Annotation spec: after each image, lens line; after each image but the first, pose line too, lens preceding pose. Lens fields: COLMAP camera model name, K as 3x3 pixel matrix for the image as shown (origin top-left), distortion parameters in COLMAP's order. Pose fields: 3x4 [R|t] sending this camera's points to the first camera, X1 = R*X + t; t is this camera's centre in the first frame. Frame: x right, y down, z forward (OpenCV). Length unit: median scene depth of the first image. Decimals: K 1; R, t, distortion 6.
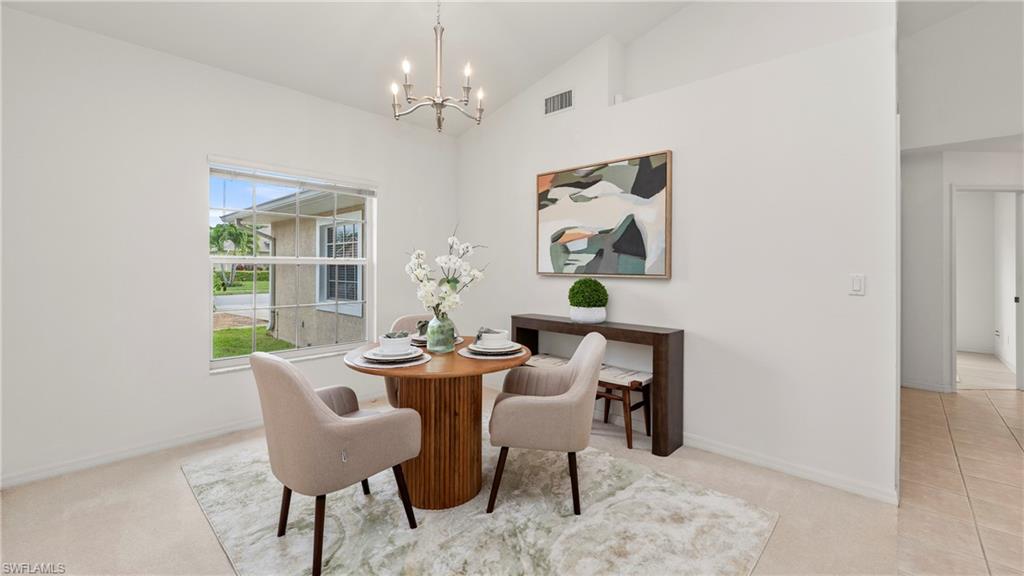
lens RADIAL K [[417.9, 0, 511.2], [0, 417.9, 264.2], [0, 0, 1]] dist [-0.000306, -0.000045]
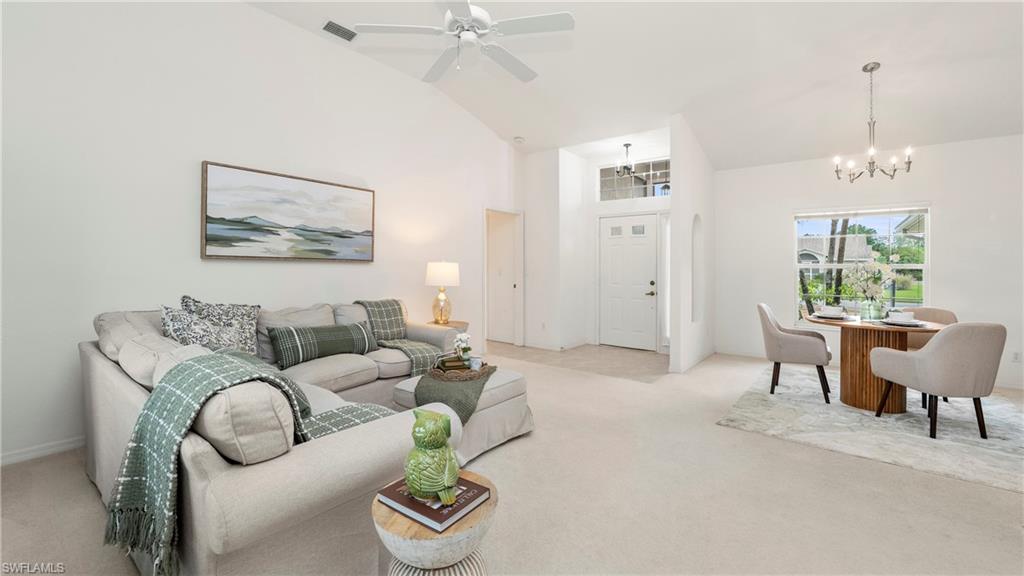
lens RADIAL K [[417.9, 0, 511.2], [0, 417.9, 264.2], [0, 0, 1]] dist [-0.000306, -0.000045]
pose [[0.087588, -0.008802, -0.996118, 1.368072], [-0.003879, 0.999950, -0.009177, 0.004557], [0.996149, 0.004668, 0.087550, -0.553411]]
